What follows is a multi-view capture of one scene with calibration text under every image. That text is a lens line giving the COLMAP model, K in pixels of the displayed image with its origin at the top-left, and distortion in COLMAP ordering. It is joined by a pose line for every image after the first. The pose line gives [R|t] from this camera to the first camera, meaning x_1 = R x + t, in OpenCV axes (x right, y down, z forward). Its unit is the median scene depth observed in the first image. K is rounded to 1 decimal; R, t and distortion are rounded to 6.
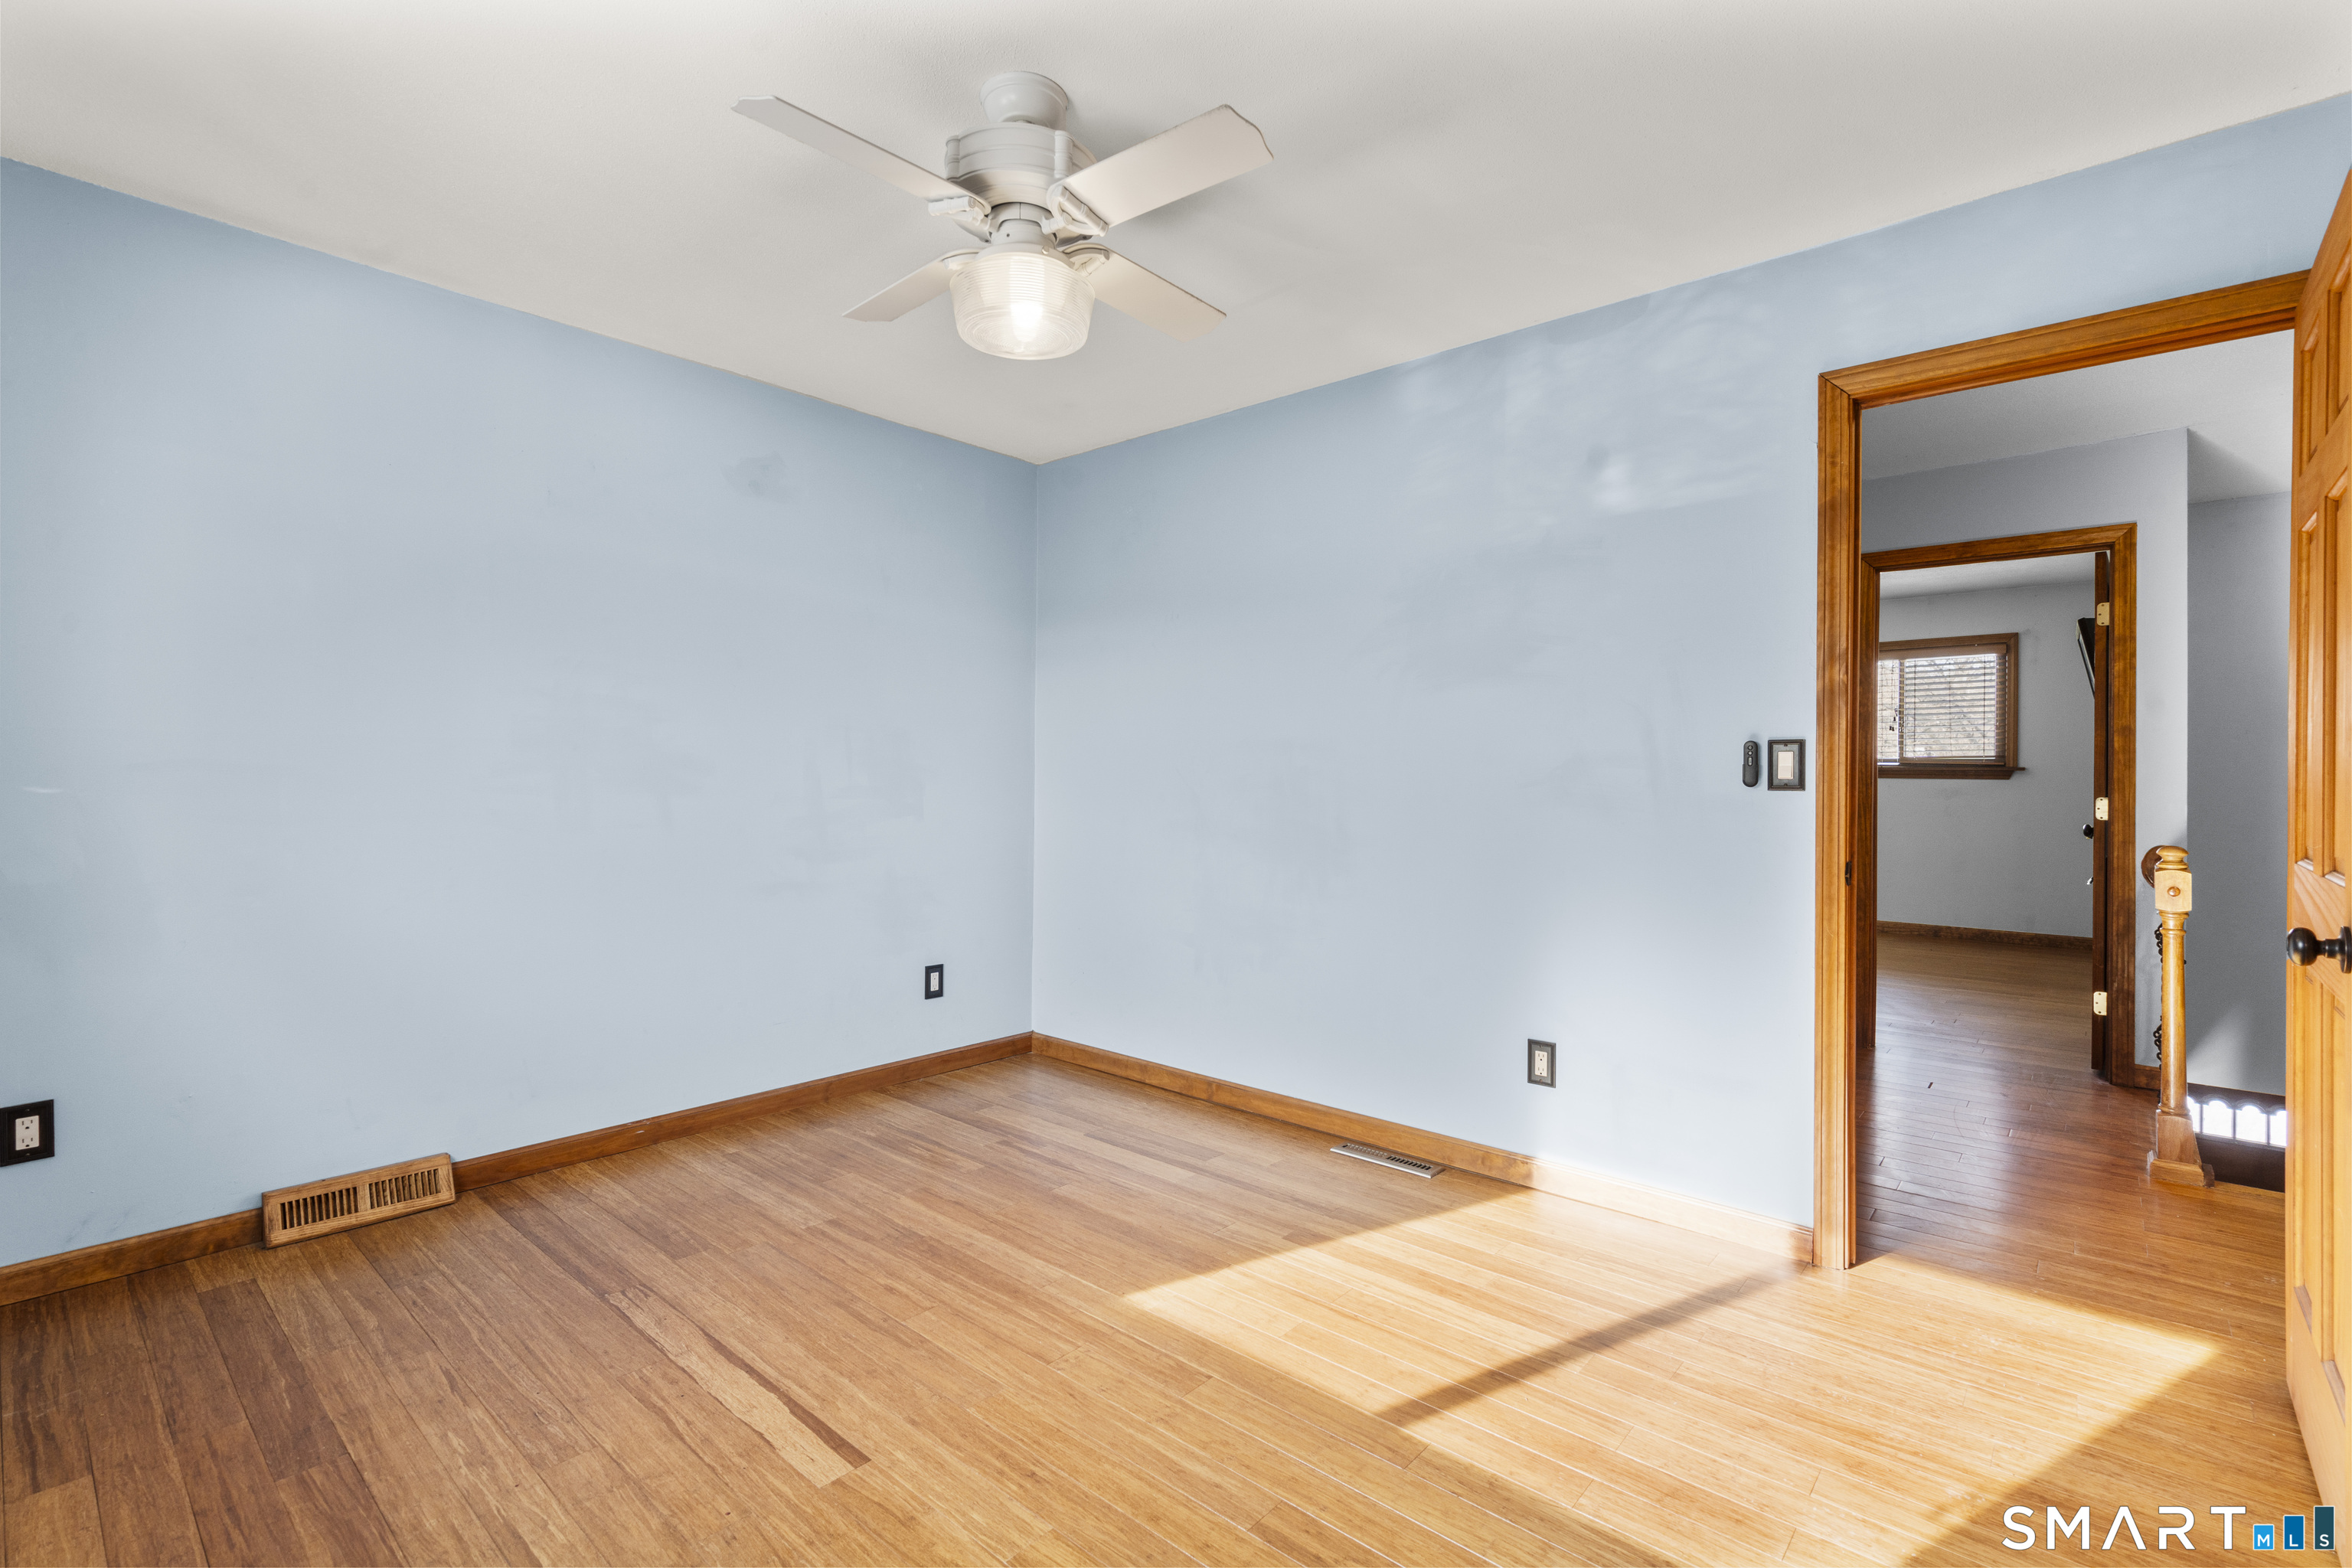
lens RADIAL K [[1060.1, 0, 1177.0], [0, 1060.1, 776.9], [0, 0, 1]] dist [-0.003441, 0.002259]
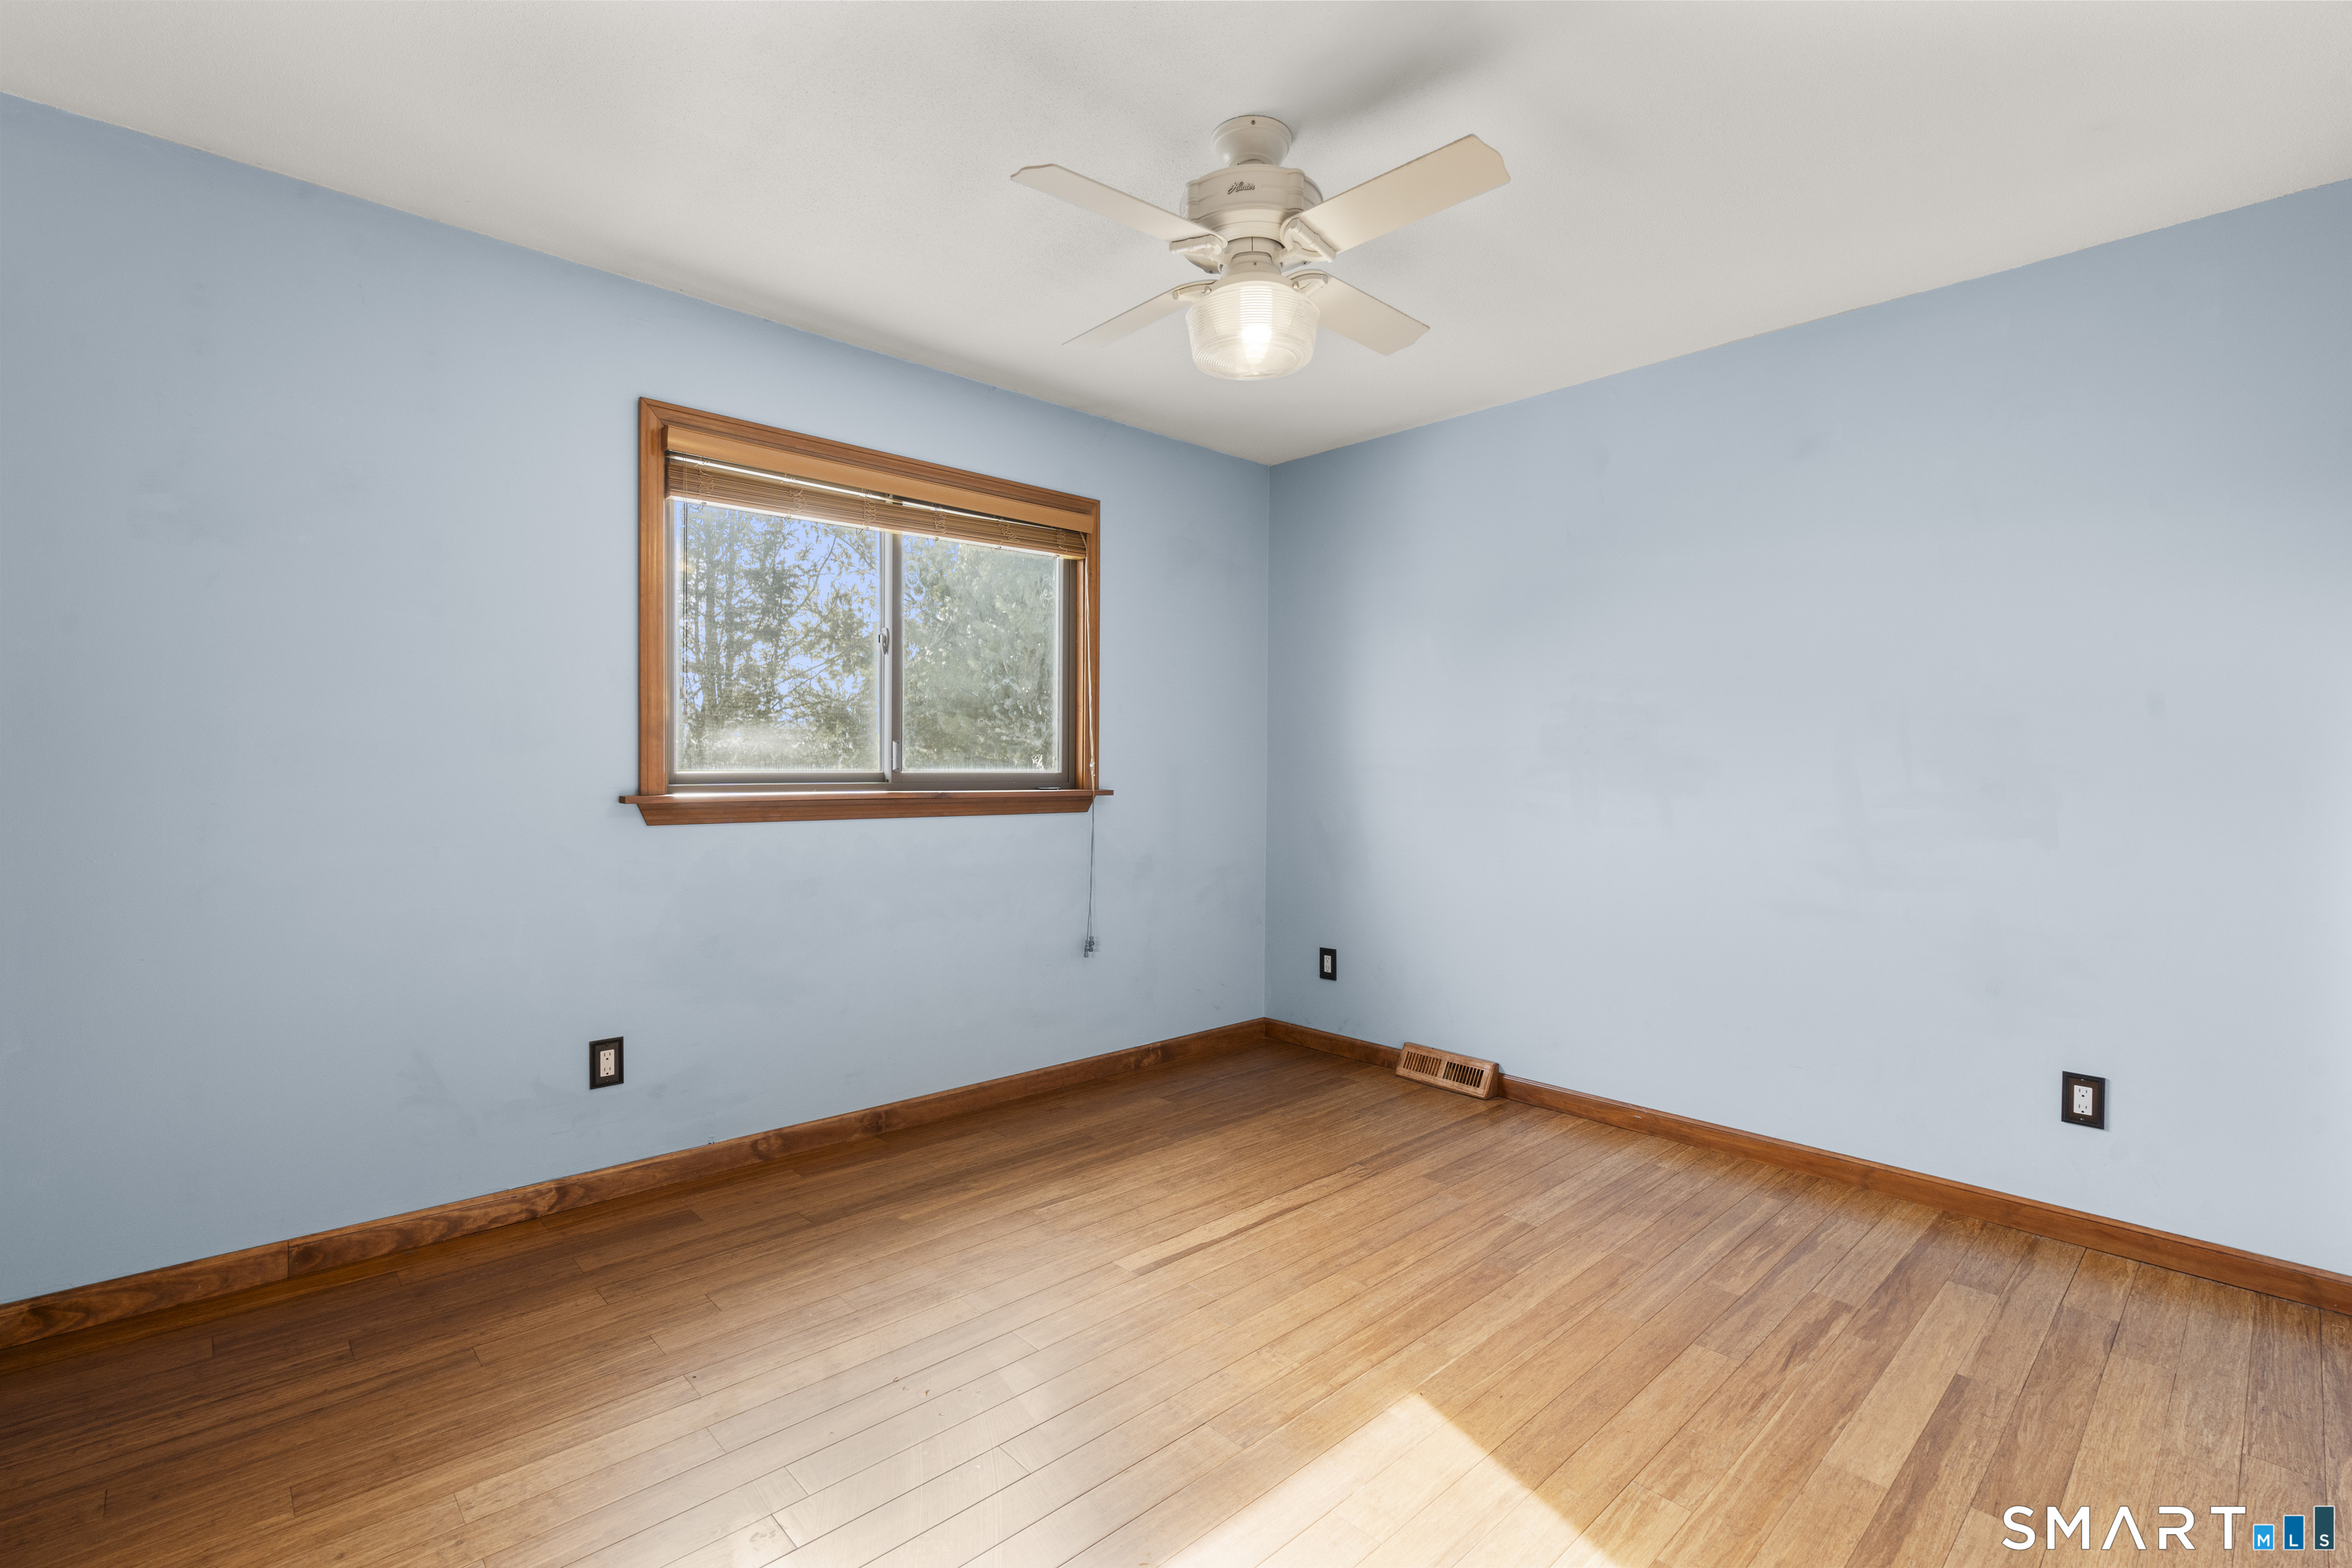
lens RADIAL K [[1060.1, 0, 1177.0], [0, 1060.1, 776.9], [0, 0, 1]] dist [-0.003441, 0.002259]
pose [[-0.092247, 0.000229, -0.995736, 0.720904], [-0.010810, 0.999941, 0.001232, 0.003428], [0.995677, 0.010877, -0.092239, 0.797615]]
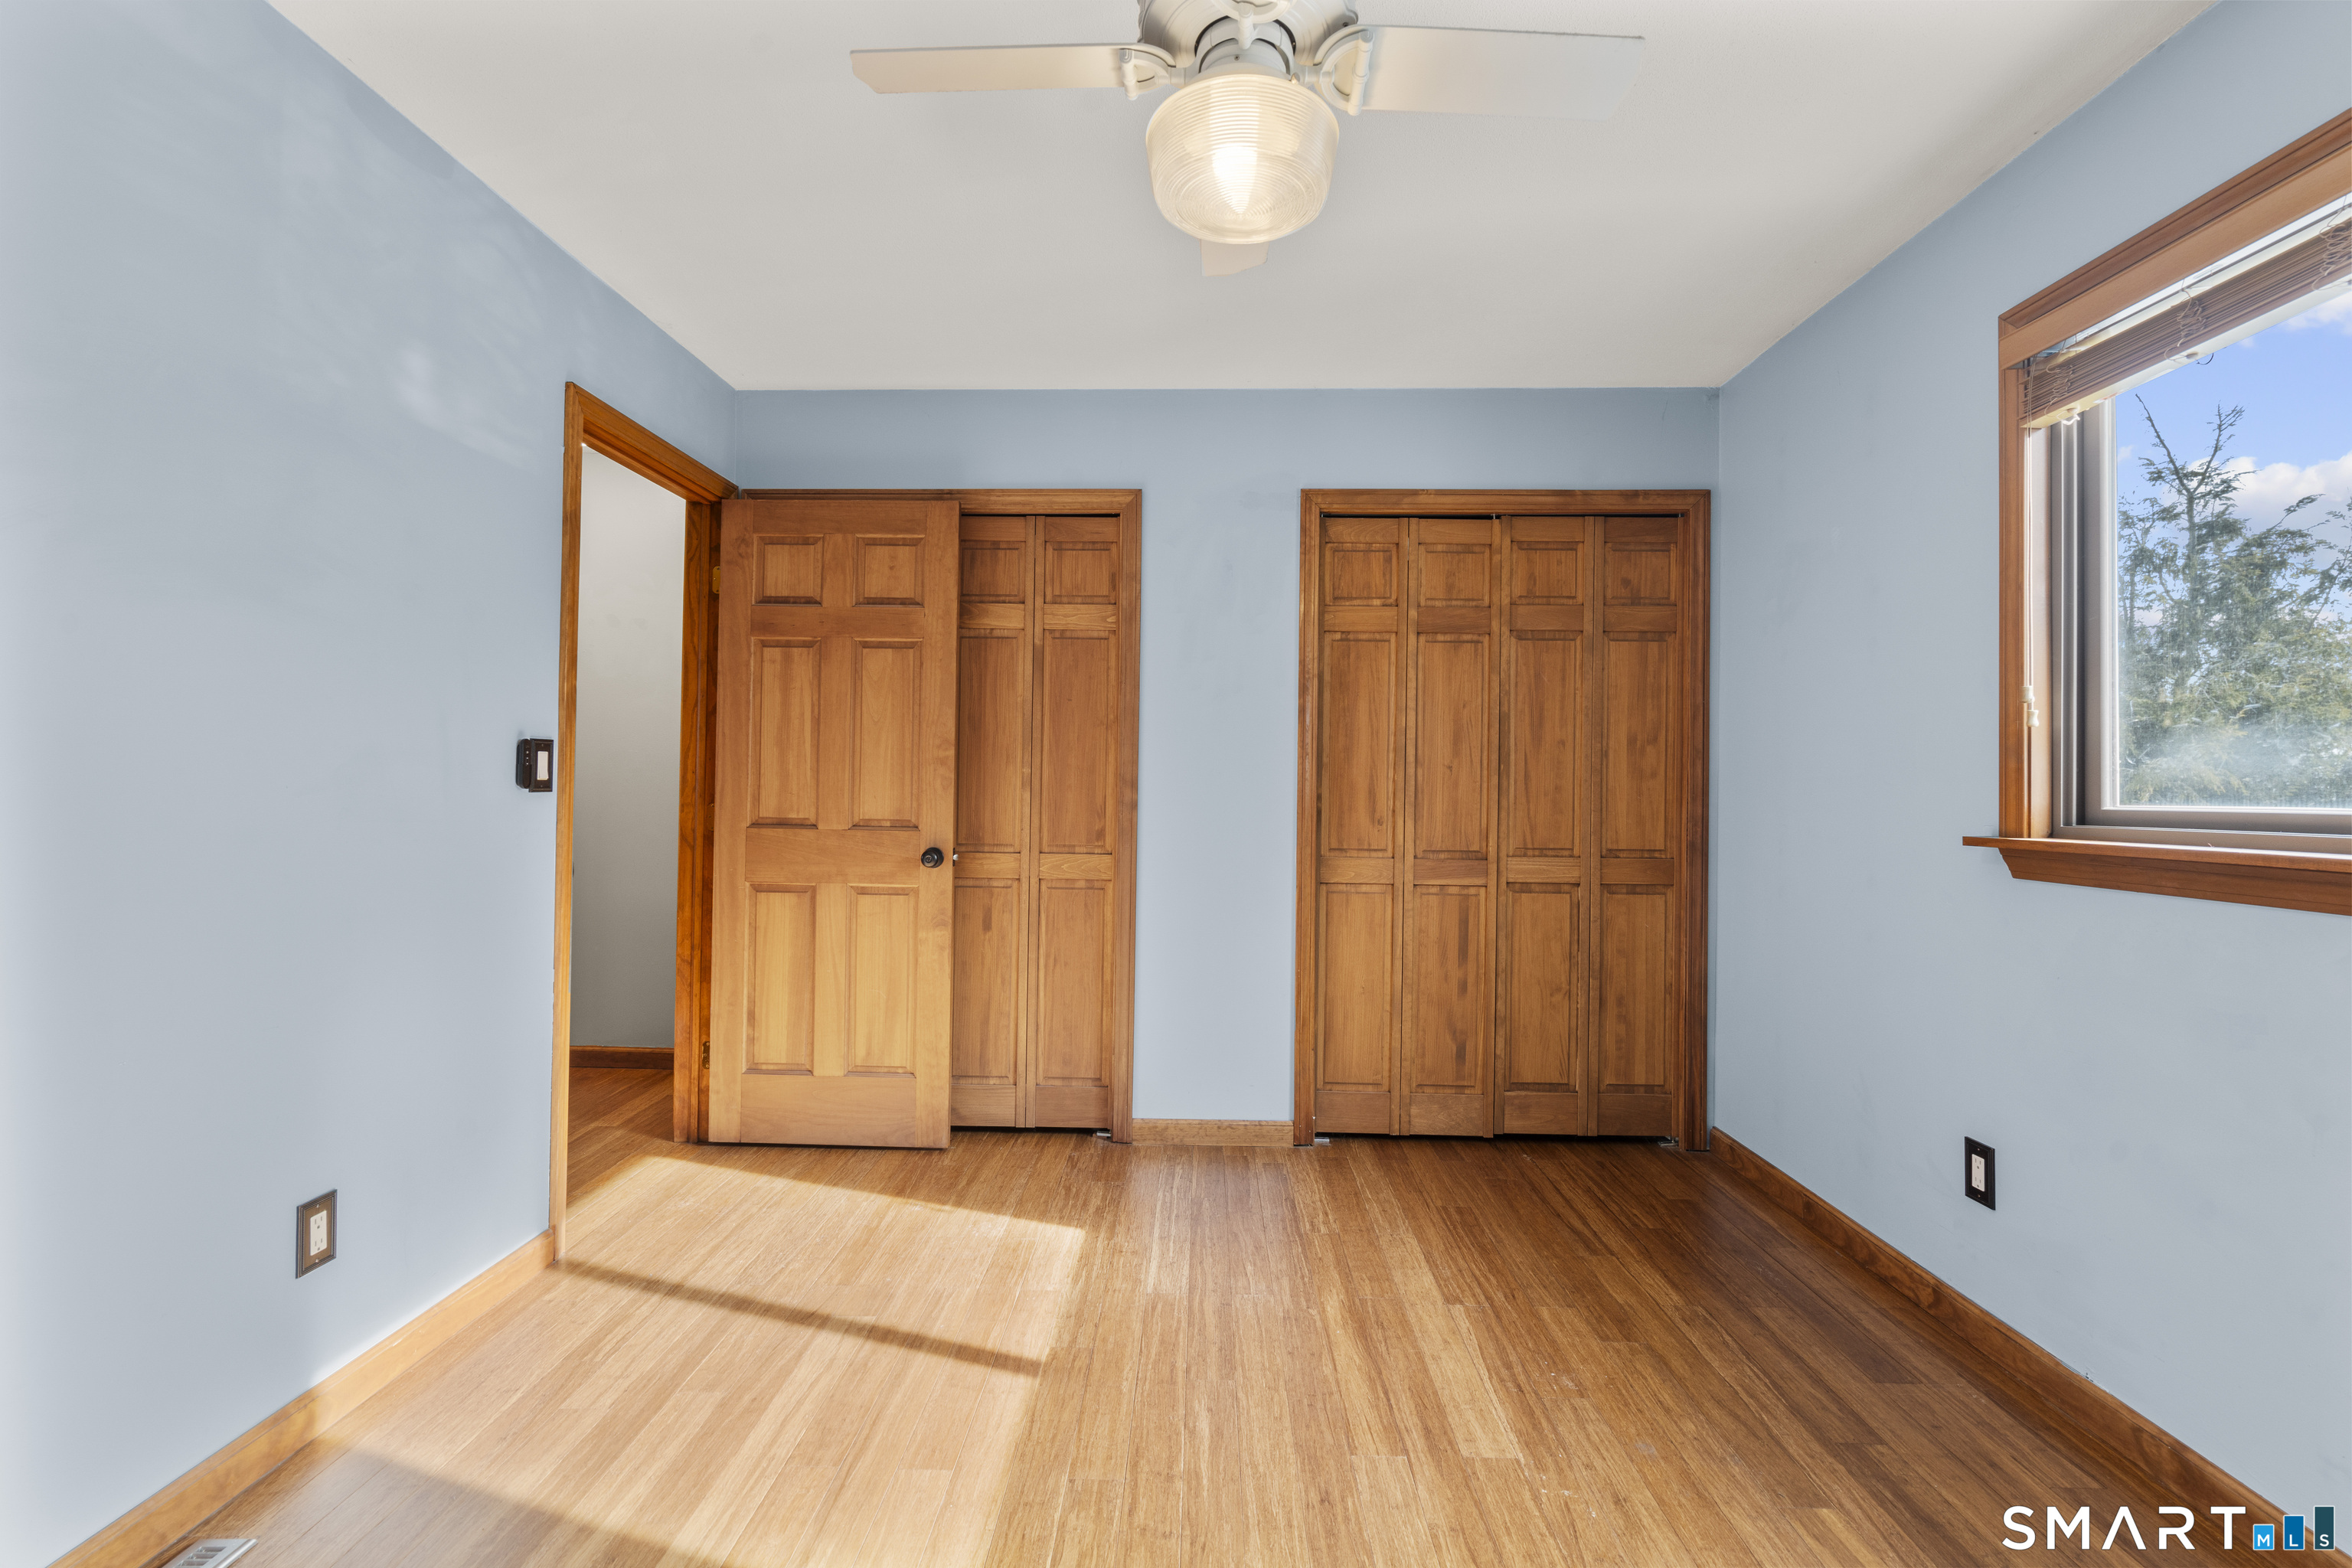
lens RADIAL K [[1060.1, 0, 1177.0], [0, 1060.1, 776.9], [0, 0, 1]] dist [-0.003441, 0.002259]
pose [[-0.644552, -0.007533, 0.764524, -0.535920], [-0.014024, 0.999900, -0.001971, -0.006852], [-0.764432, -0.011992, -0.644593, 1.175273]]
